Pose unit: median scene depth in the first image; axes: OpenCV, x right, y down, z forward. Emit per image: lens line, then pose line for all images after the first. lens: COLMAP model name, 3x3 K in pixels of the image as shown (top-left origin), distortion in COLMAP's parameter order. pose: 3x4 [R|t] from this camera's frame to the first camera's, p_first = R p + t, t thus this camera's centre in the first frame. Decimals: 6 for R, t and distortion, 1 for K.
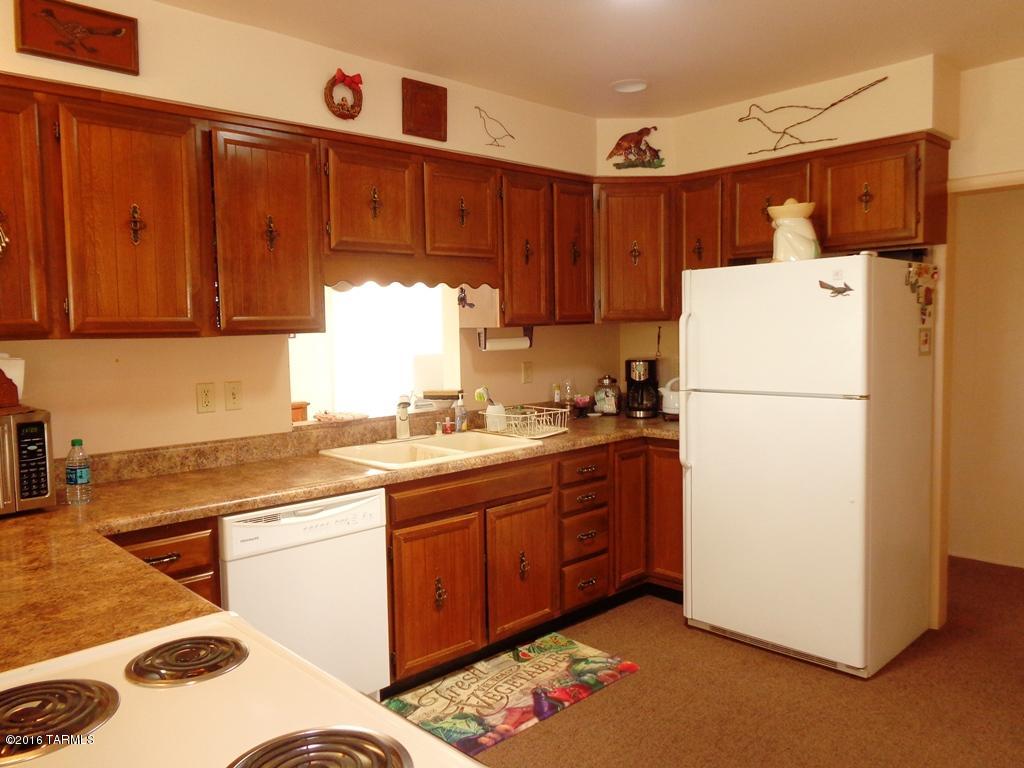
lens RADIAL K [[765.6, 0, 515.2], [0, 765.6, 381.9], [0, 0, 1]] dist [-0.008775, -0.001345]
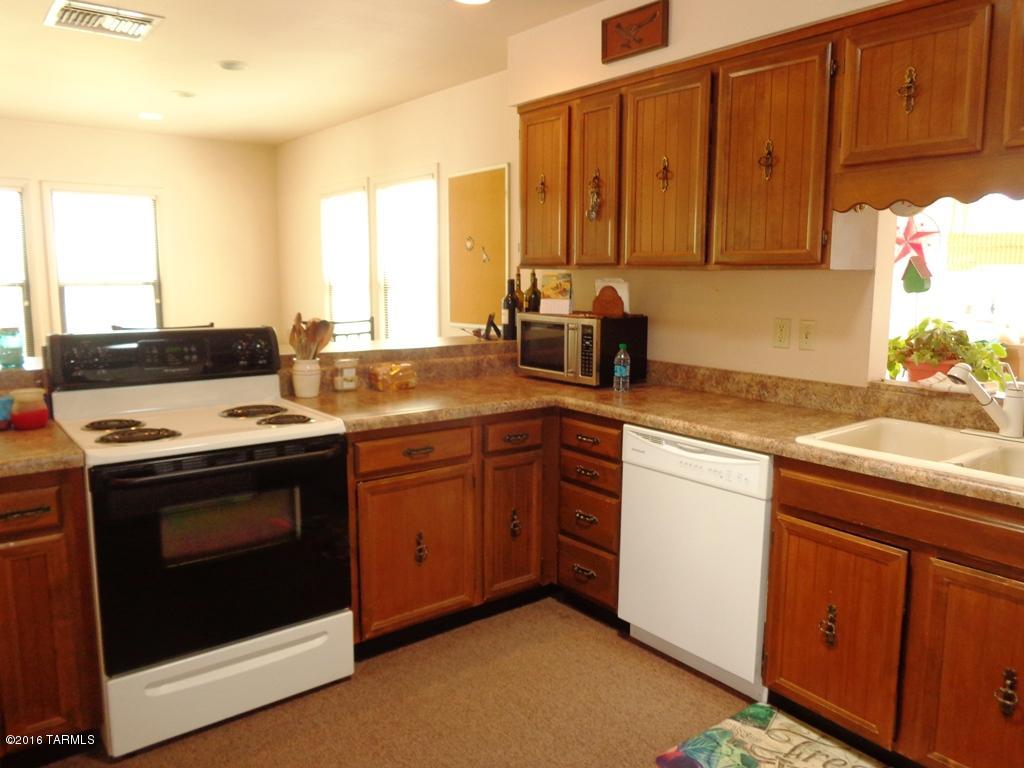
lens RADIAL K [[765.6, 0, 518.3], [0, 765.6, 385.7], [0, 0, 1]] dist [-0.008775, -0.001345]
pose [[-0.109909, 0.158943, -0.981151, 0.648290], [-0.081613, 0.982355, 0.168280, -0.053842], [0.990585, 0.098570, -0.094998, 0.780020]]
